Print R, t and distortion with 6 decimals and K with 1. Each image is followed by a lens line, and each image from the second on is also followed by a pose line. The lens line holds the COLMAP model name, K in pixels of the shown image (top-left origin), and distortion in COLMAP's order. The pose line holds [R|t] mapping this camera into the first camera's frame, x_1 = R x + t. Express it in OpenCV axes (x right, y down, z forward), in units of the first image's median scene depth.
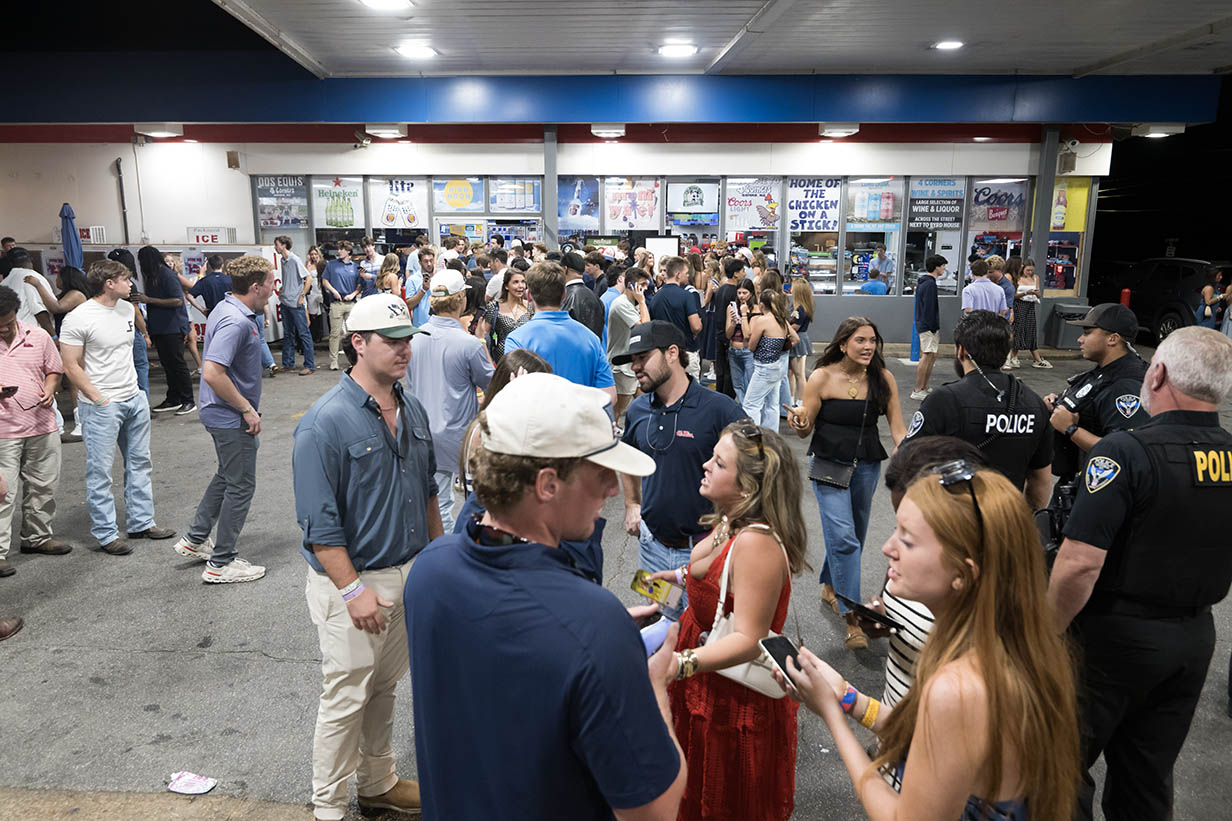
lens RADIAL K [[855.8, 0, 614.6], [0, 855.8, 410.8], [0, 0, 1]] dist [0.006823, -0.004158]
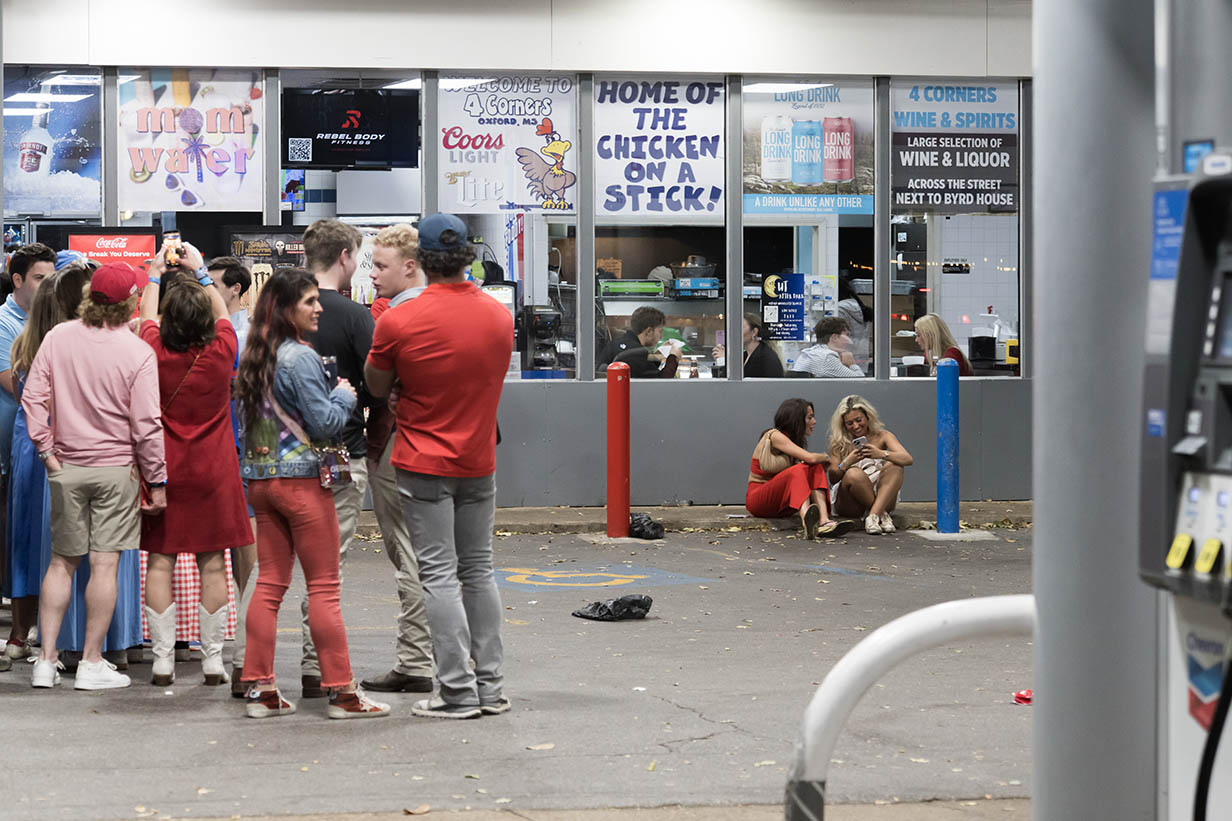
lens RADIAL K [[3507.9, 0, 616.0], [0, 3507.9, 410.7], [0, 0, 1]] dist [-0.166803, 0.000000]
pose [[0.951938, -0.018496, 0.305731, -0.266119], [0.069553, 0.985152, -0.156964, 0.119229], [-0.298288, 0.170685, 0.939090, -0.441528]]
